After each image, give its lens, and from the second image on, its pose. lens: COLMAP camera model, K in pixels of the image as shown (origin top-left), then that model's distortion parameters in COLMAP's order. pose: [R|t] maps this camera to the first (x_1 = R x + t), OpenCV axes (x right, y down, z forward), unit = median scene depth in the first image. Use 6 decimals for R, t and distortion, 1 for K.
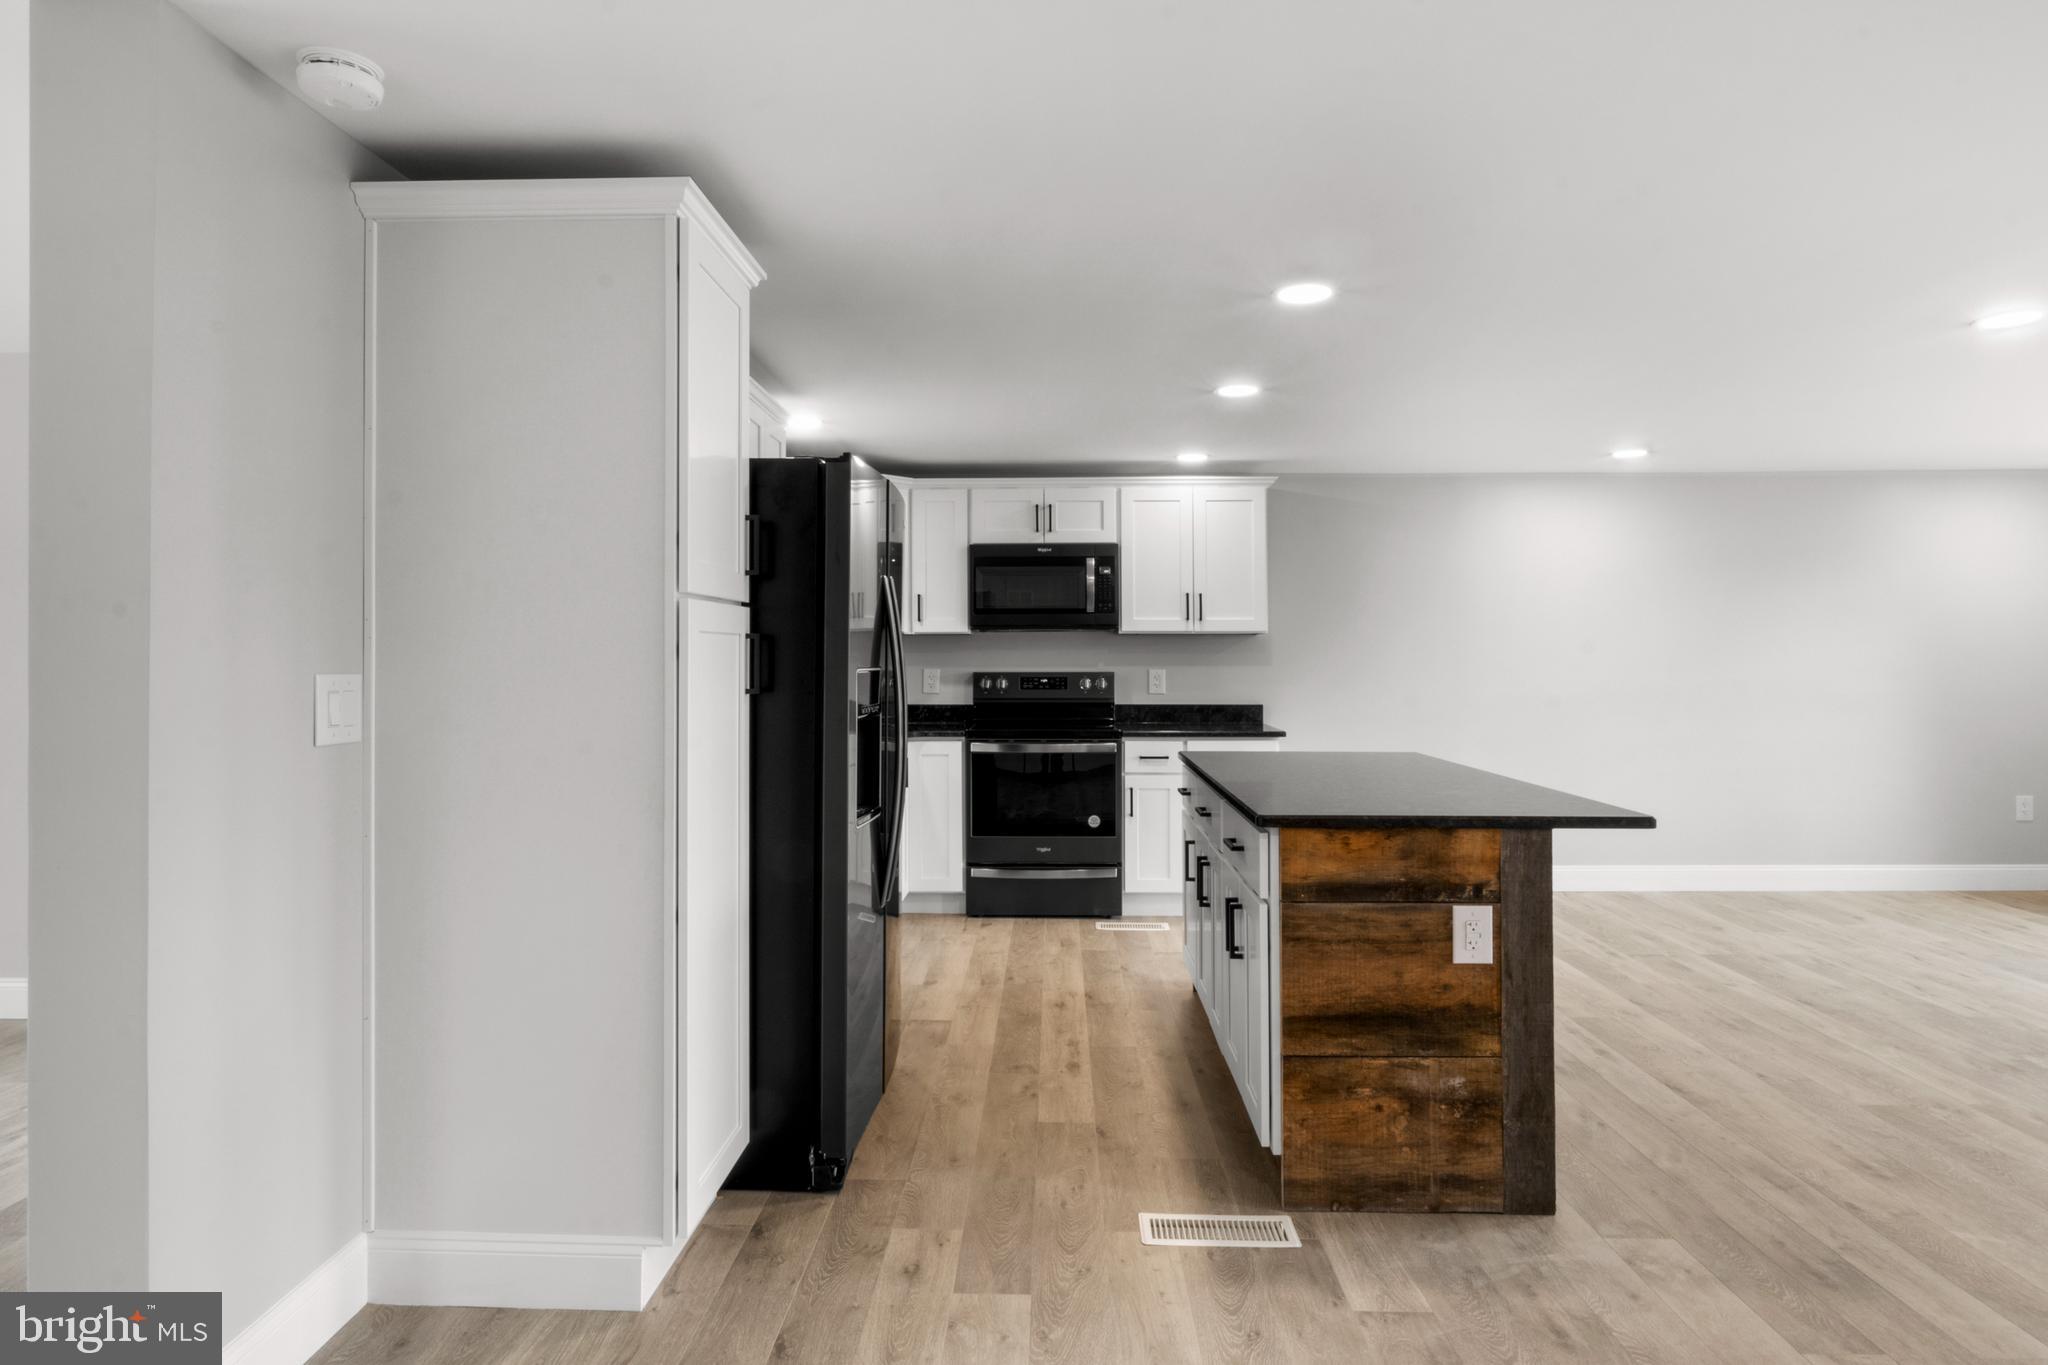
lens RADIAL K [[1114.0, 0, 1032.4], [0, 1114.0, 667.7], [0, 0, 1]] dist [-0.003275, -0.001255]
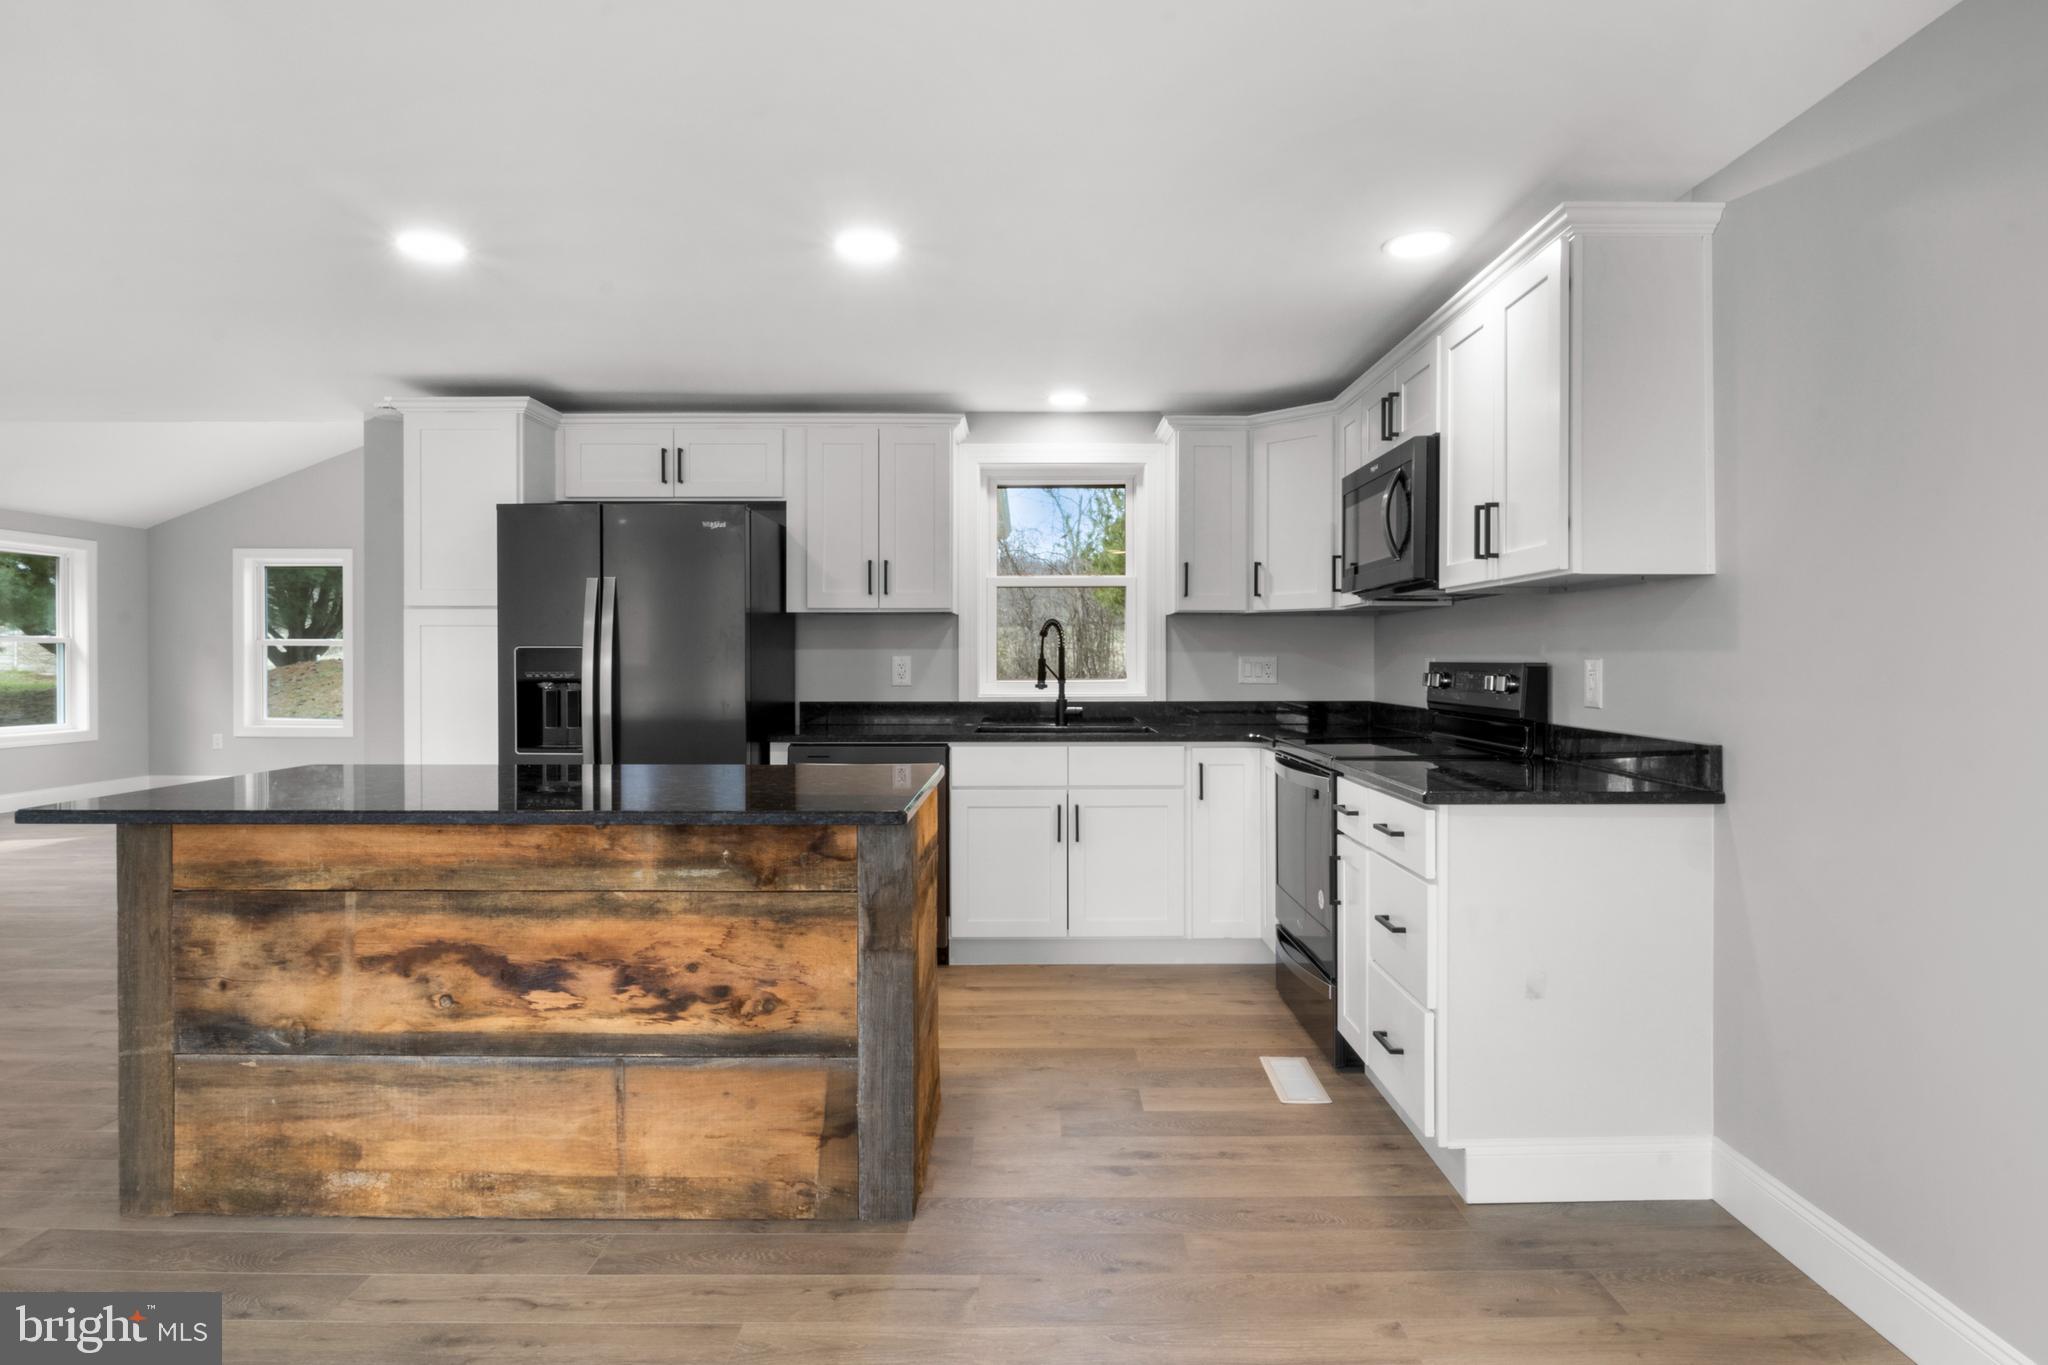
lens RADIAL K [[1114.0, 0, 1032.4], [0, 1114.0, 667.7], [0, 0, 1]] dist [-0.003275, -0.001255]
pose [[0.021797, 0.010074, -0.999712, 0.639922], [-0.007859, 0.999920, 0.009905, 0.003072], [0.999732, 0.007640, 0.021875, 0.783467]]
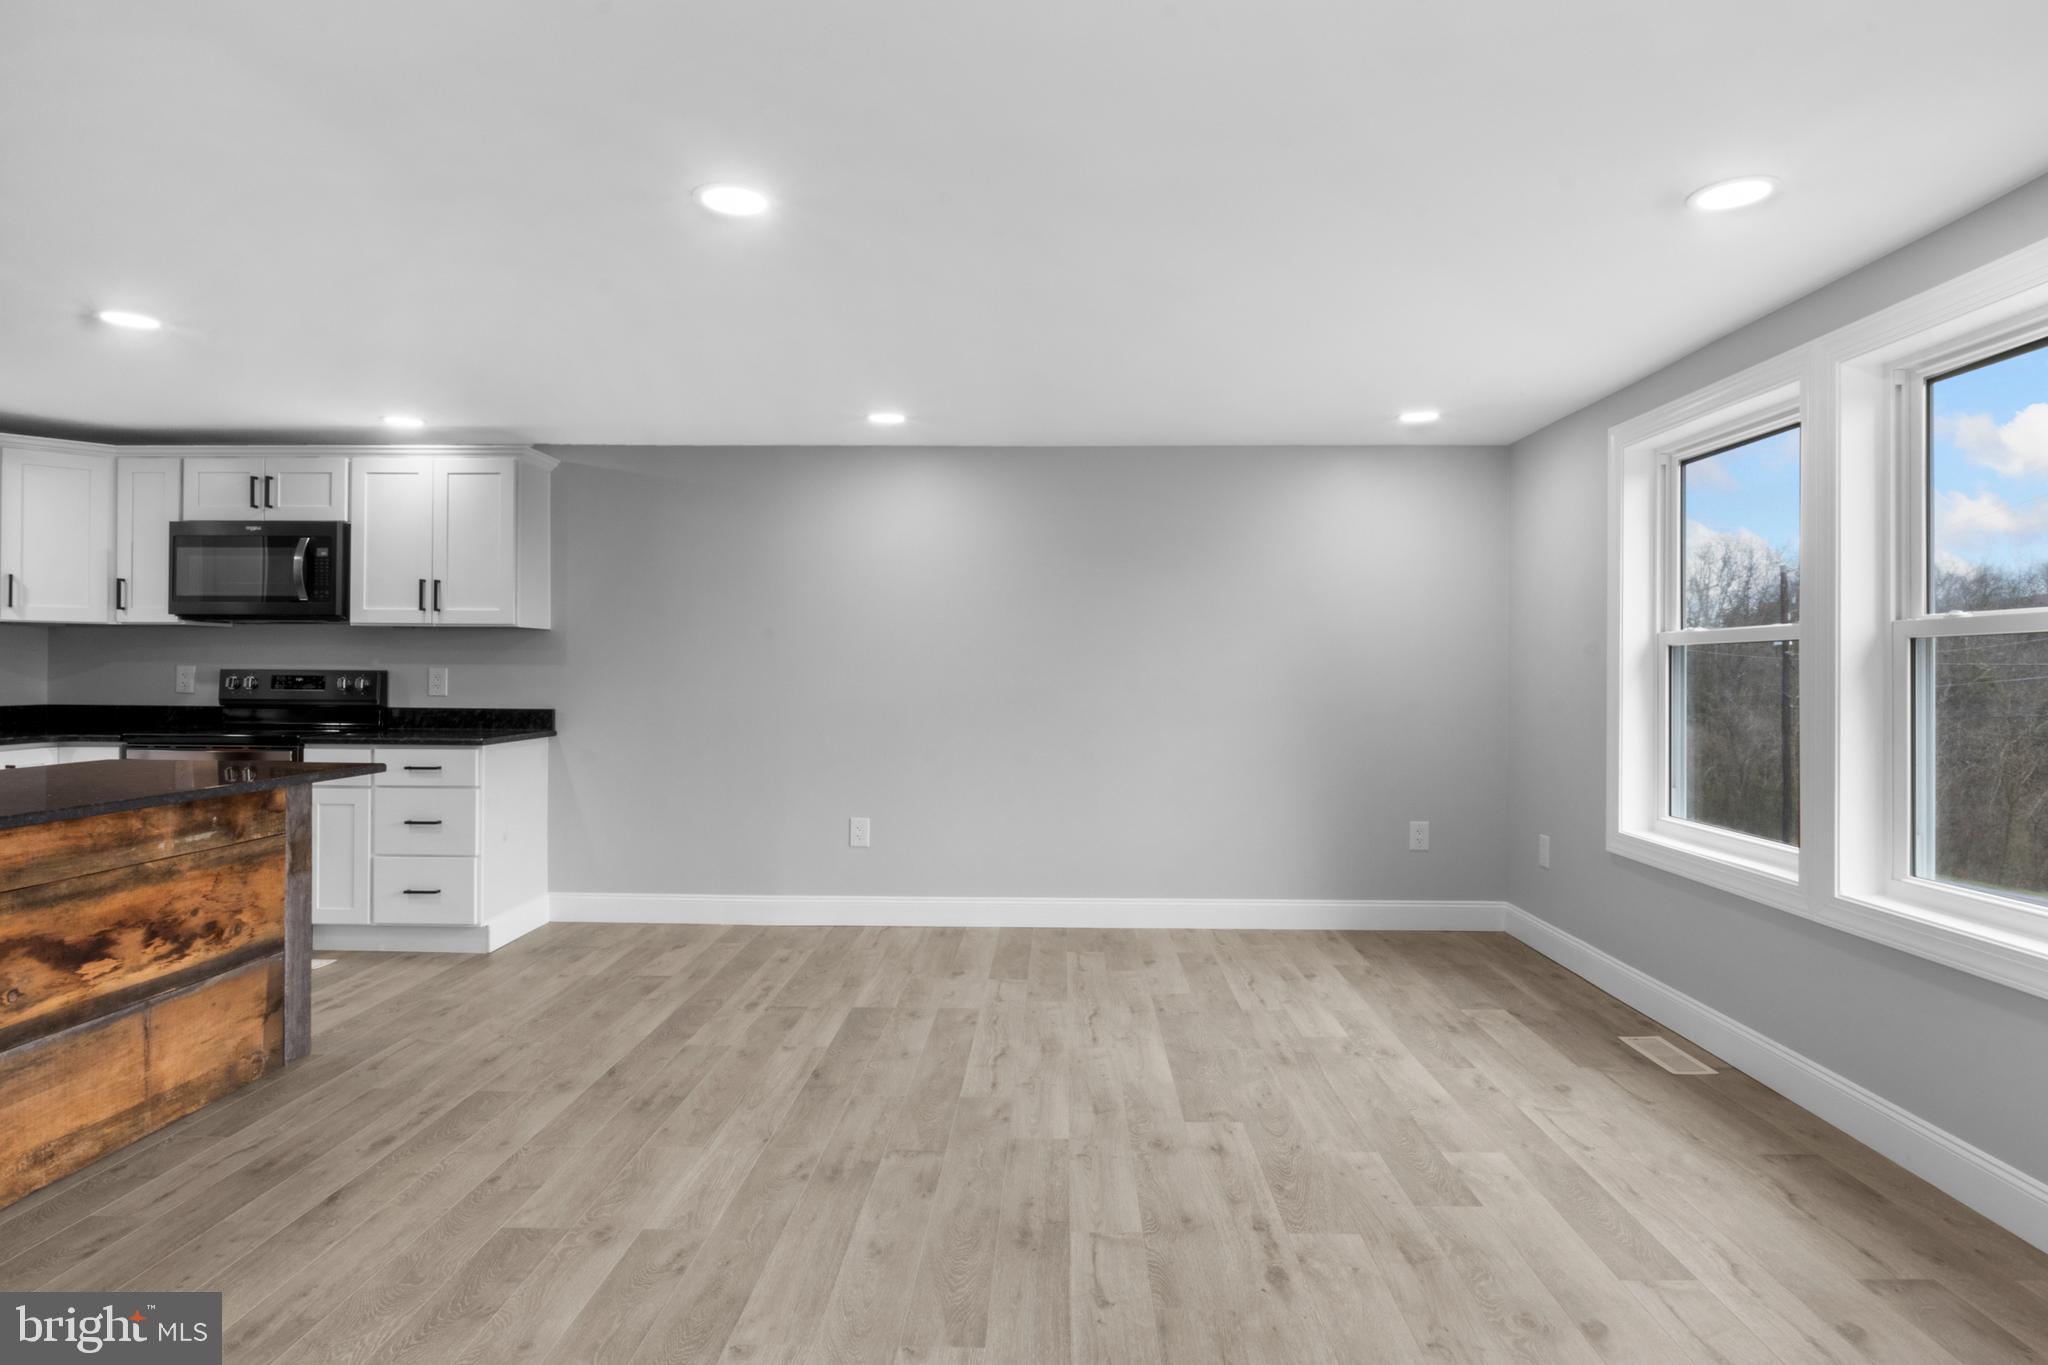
lens RADIAL K [[1124.5, 0, 1040.5], [0, 1124.5, 667.0], [0, 0, 1]] dist [-0.004569, -0.001877]
pose [[0.999961, 0.008775, 0.000421, 0.622176], [-0.008771, 0.999920, -0.009160, 0.005084], [-0.000502, 0.009156, 0.999958, 0.122219]]
